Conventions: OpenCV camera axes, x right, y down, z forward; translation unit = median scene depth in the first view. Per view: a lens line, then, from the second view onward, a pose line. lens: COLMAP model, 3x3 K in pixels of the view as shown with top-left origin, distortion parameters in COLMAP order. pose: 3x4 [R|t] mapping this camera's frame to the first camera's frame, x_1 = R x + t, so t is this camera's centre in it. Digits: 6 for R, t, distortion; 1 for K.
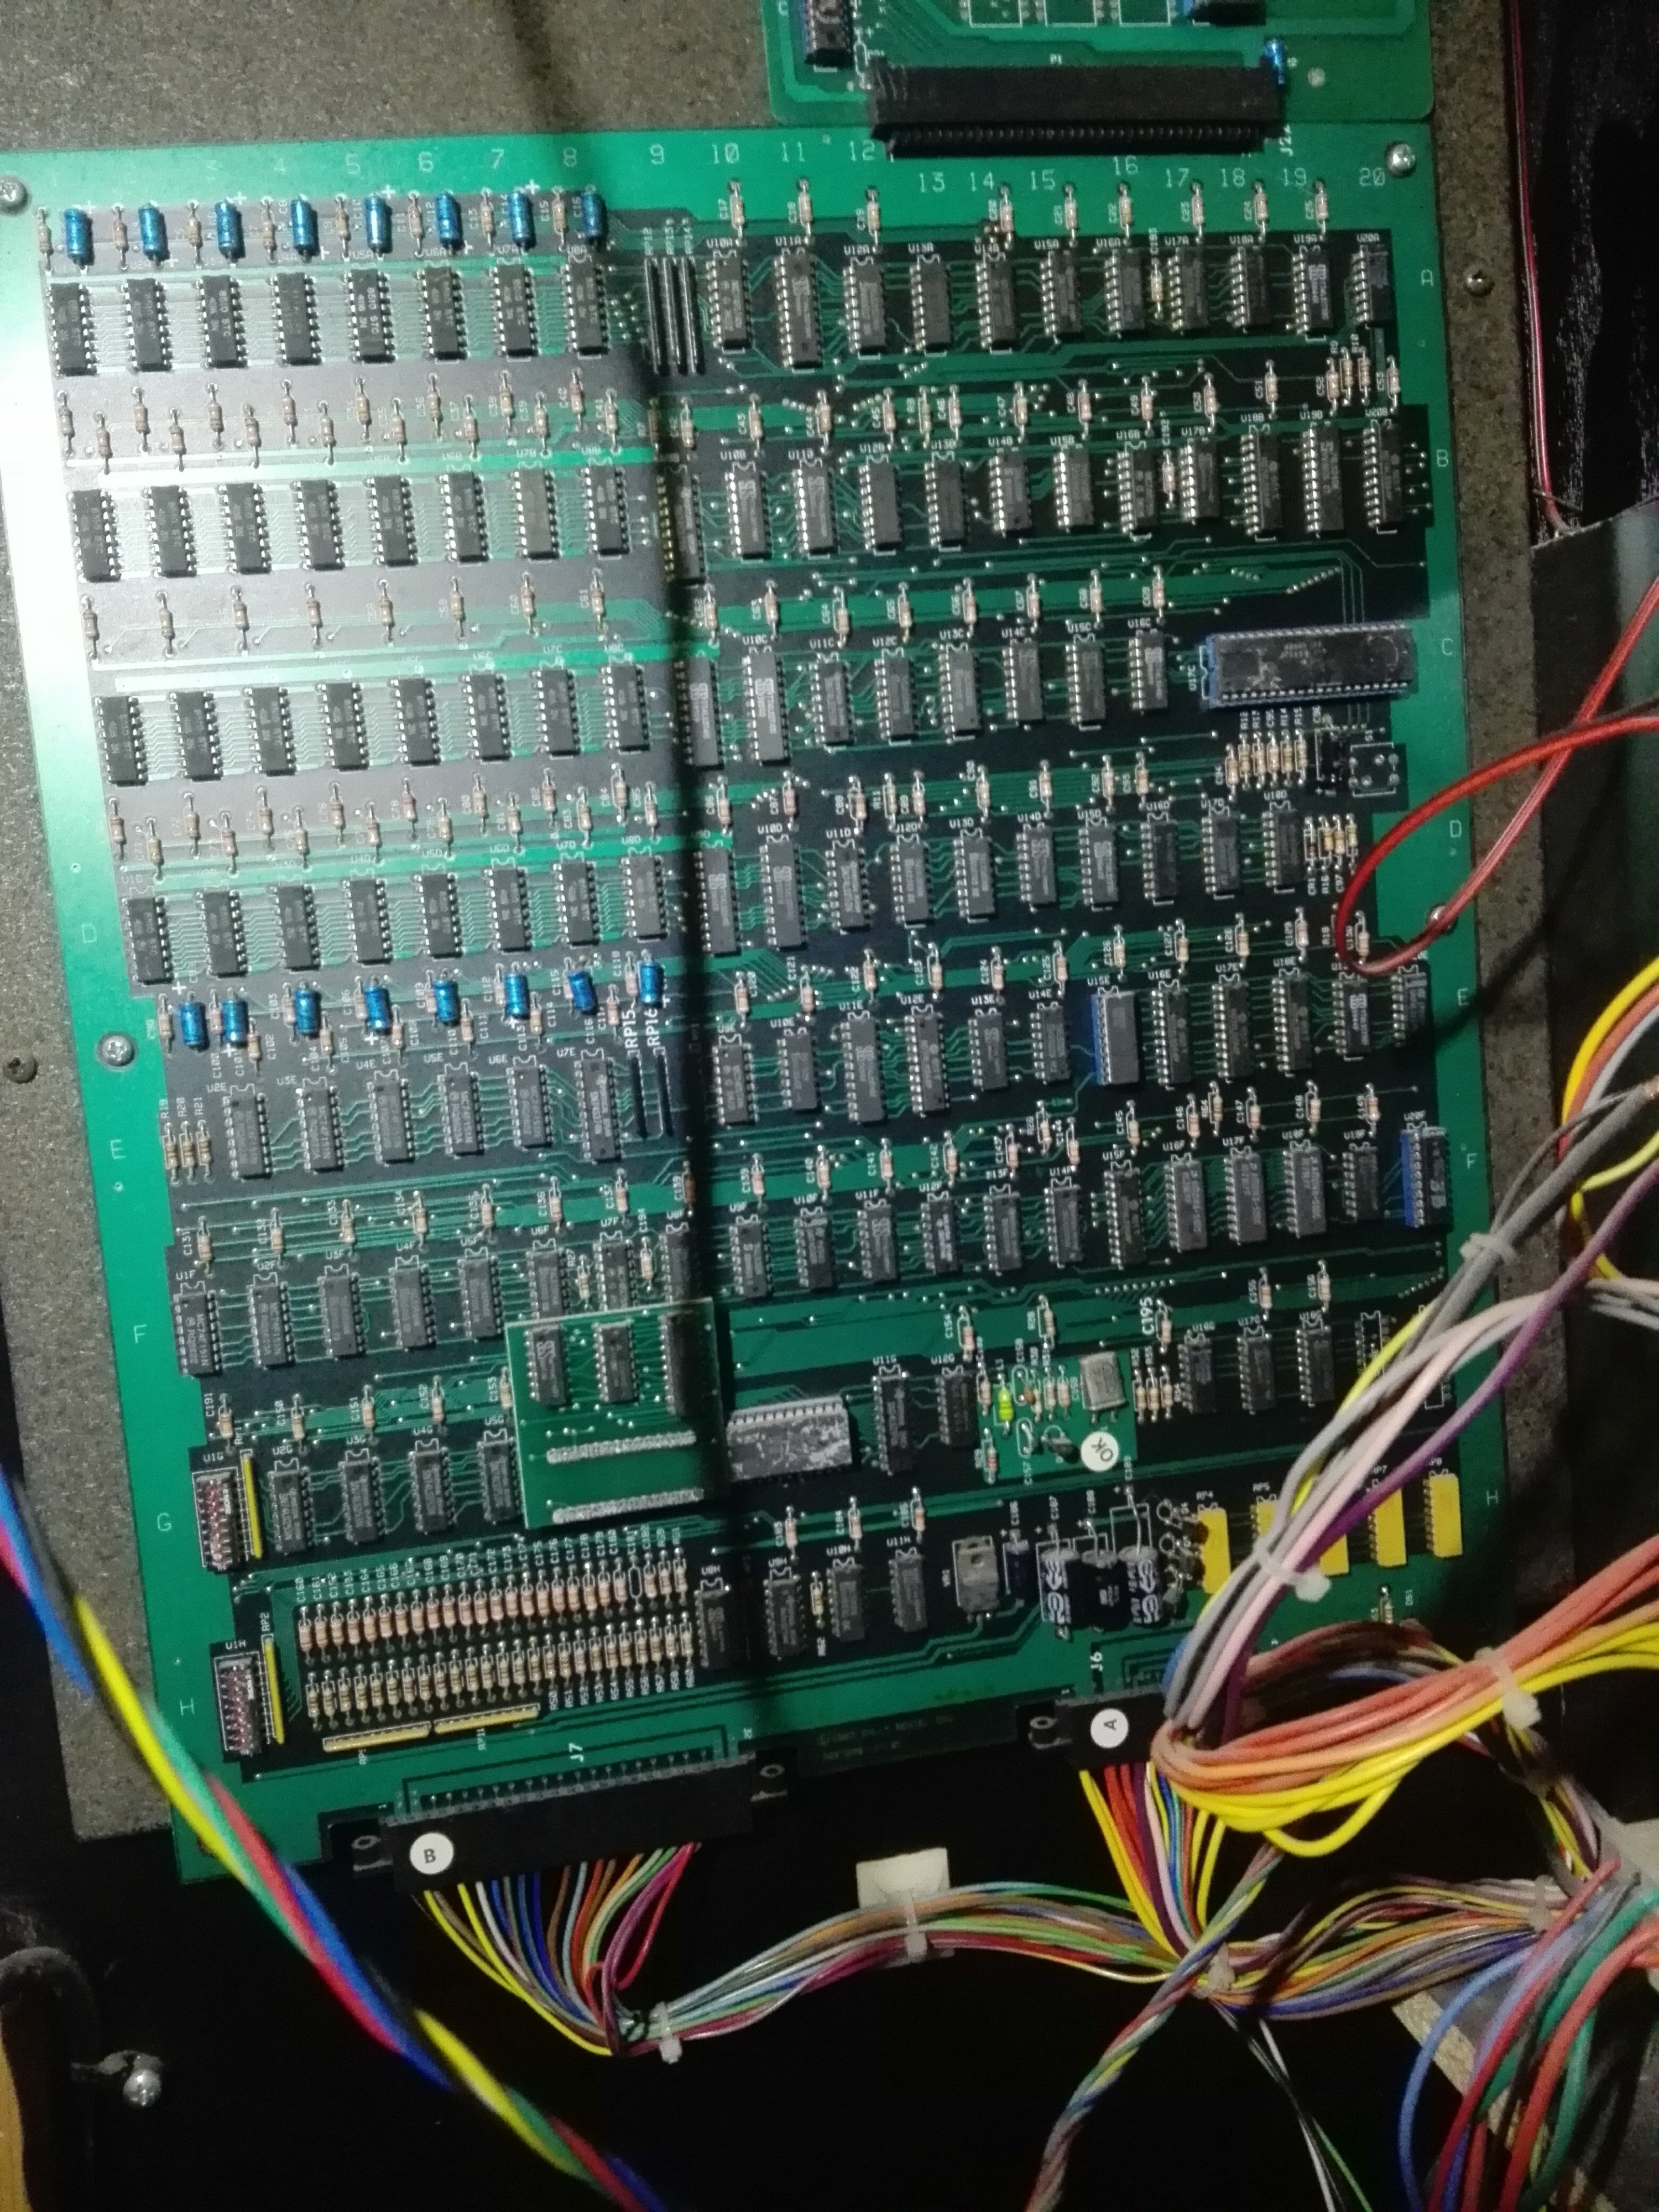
lens RADIAL K [[1786.5, 0, 833.6], [0, 1786.5, 1020.2], [0, 0, 1]] dist [0.055532, -0.139152]
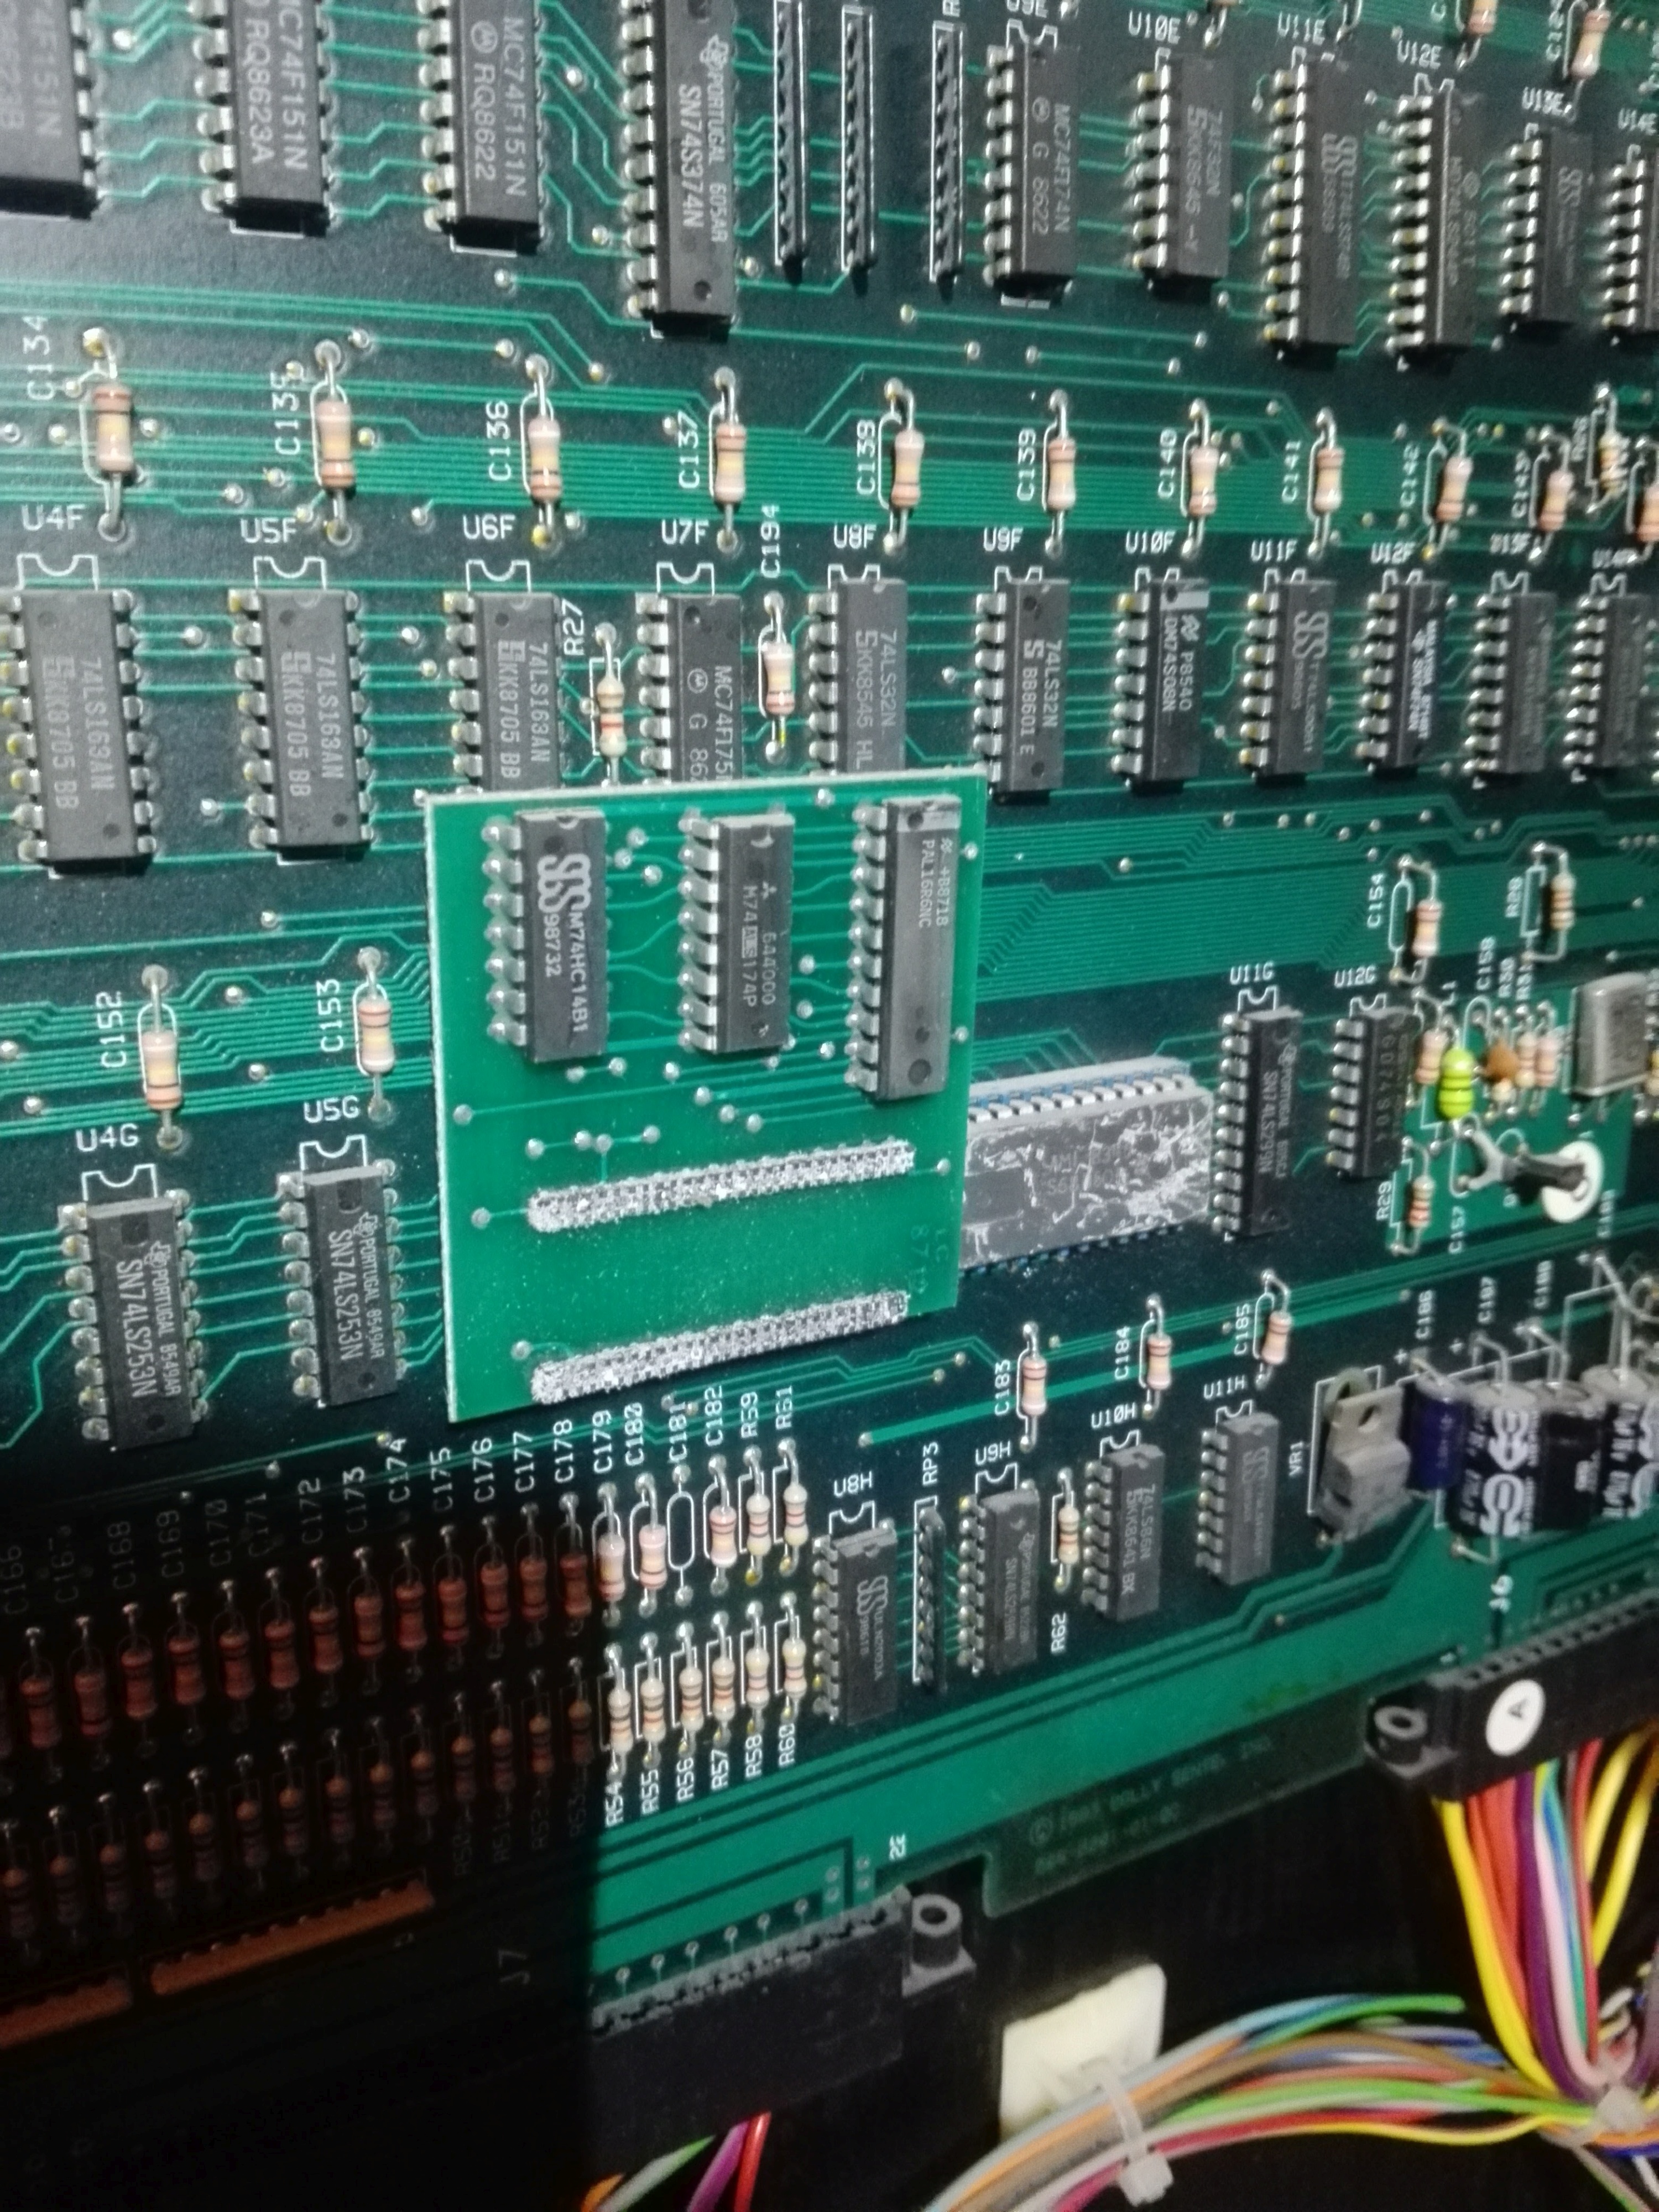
lens RADIAL K [[1786.5, 0, 772.2], [0, 1786.5, 1063.9], [0, 0, 1]] dist [0.055532, -0.139152]
pose [[0.948146, 0.007928, 0.317738, -0.213468], [-0.058975, 0.986717, 0.151365, 0.157563], [-0.312317, -0.162254, 0.936019, 0.656301]]
